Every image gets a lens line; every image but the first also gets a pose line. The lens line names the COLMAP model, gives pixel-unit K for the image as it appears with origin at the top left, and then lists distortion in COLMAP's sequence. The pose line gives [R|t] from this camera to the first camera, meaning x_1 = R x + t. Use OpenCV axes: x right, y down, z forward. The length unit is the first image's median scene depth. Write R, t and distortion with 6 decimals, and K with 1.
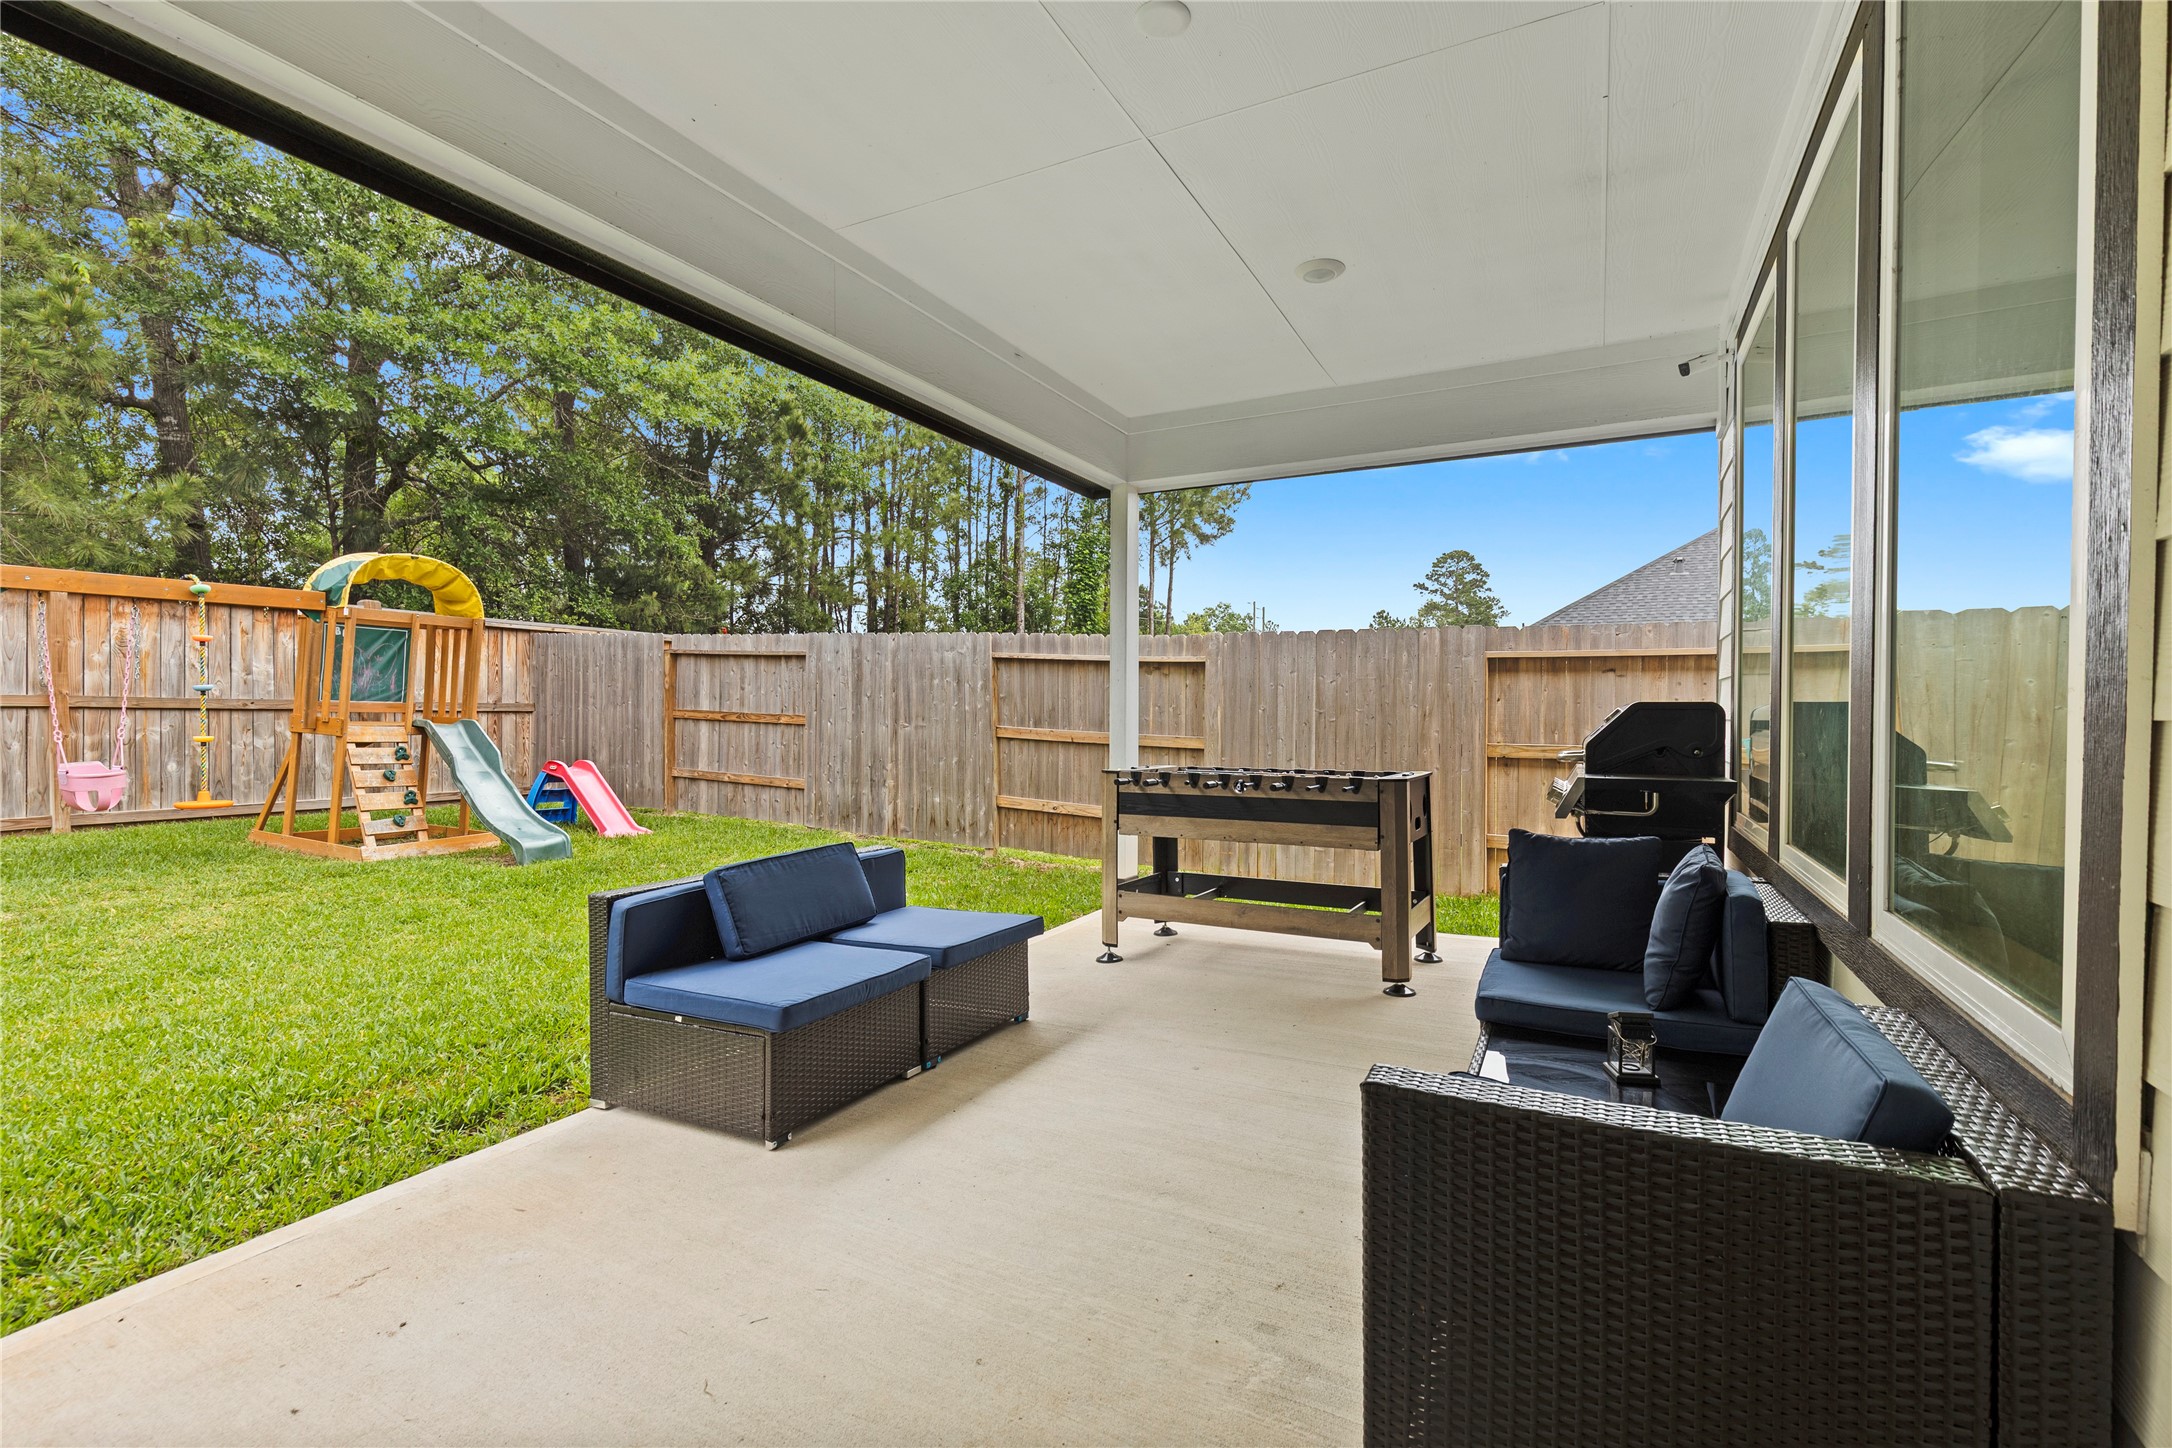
lens RADIAL K [[974.5, 0, 1087.1], [0, 974.5, 730.2], [0, 0, 1]] dist [-0.003831, -0.000612]
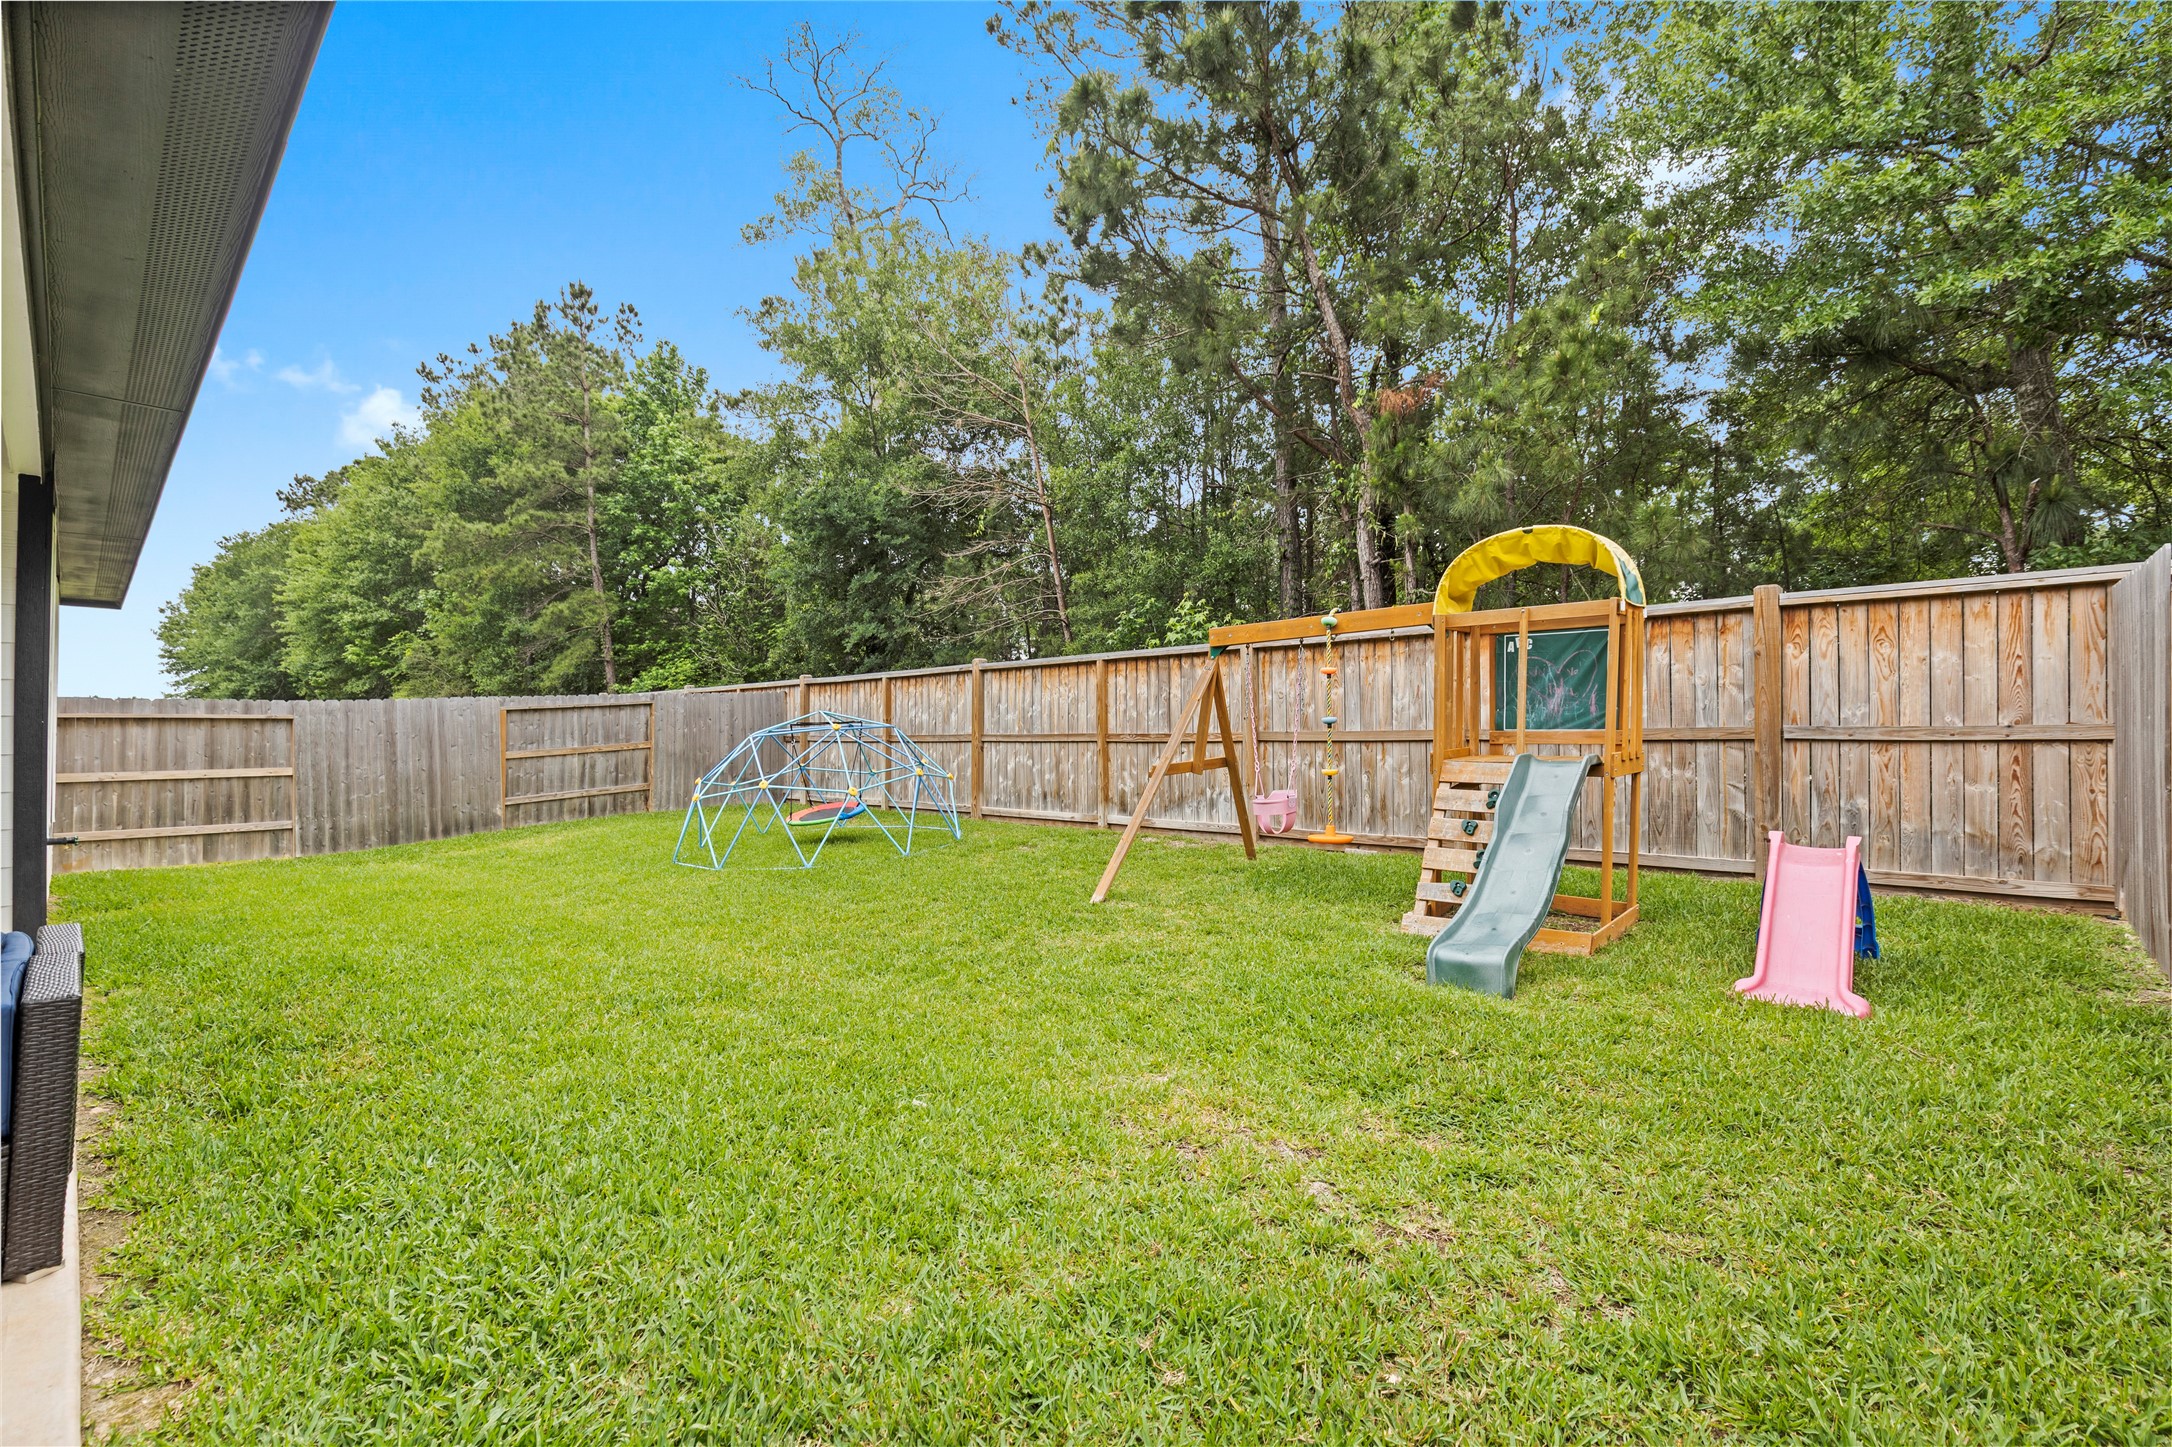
lens RADIAL K [[974.5, 0, 1087.1], [0, 974.5, 729.7], [0, 0, 1]] dist [-0.003831, -0.000612]
pose [[-0.278147, -0.015293, -0.960417, 0.101688], [-0.014530, 0.999826, -0.011712, -0.017645], [0.960429, 0.010697, -0.278321, 0.976197]]
